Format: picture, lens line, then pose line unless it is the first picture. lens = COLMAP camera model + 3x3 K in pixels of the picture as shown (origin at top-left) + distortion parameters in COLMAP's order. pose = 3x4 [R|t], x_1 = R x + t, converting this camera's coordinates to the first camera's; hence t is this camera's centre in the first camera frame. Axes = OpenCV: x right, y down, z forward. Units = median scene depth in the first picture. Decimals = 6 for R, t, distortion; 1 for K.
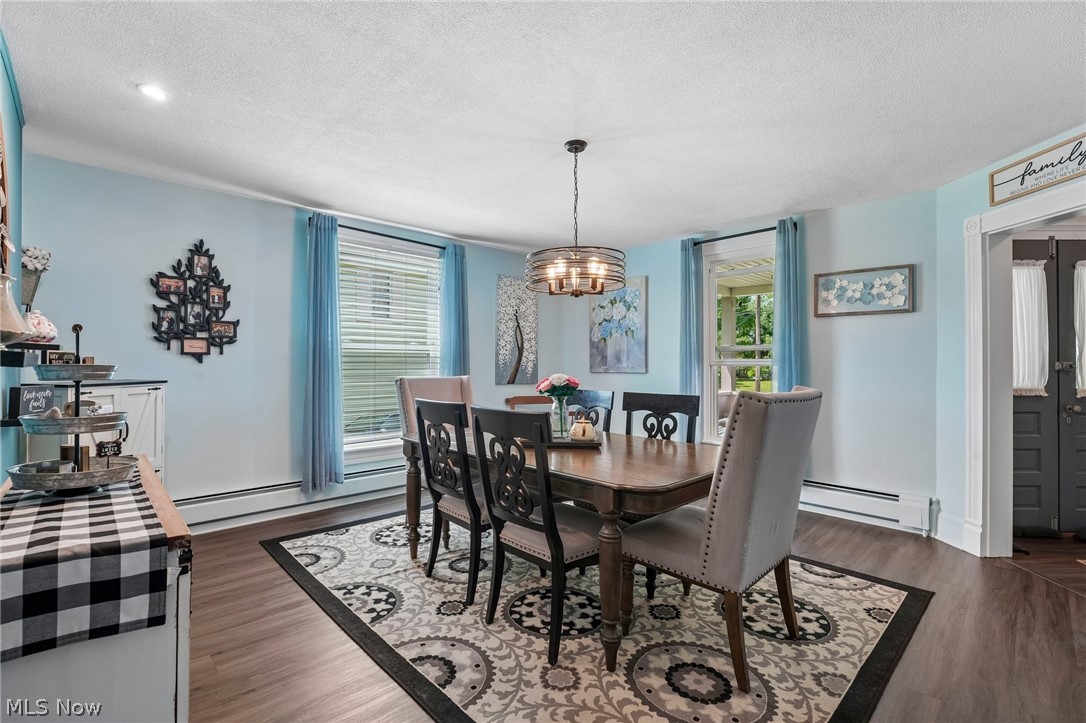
lens RADIAL K [[488.1, 0, 552.2], [0, 488.1, 358.7], [0, 0, 1]] dist [-0.020761, 0.002062]
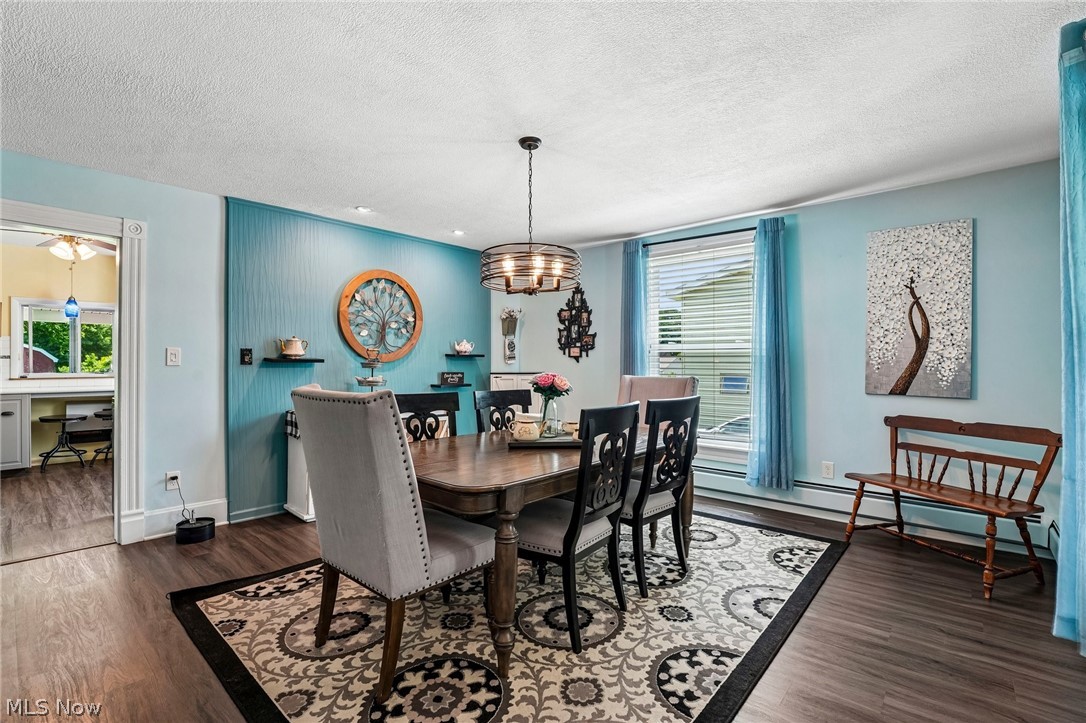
lens RADIAL K [[488.1, 0, 538.0], [0, 488.1, 365.8], [0, 0, 1]] dist [-0.020761, 0.002062]
pose [[0.063380, 0.009619, -0.997943, 0.836006], [0.010589, 0.999891, 0.010310, 0.002324], [0.997933, -0.011221, 0.063271, 0.766255]]
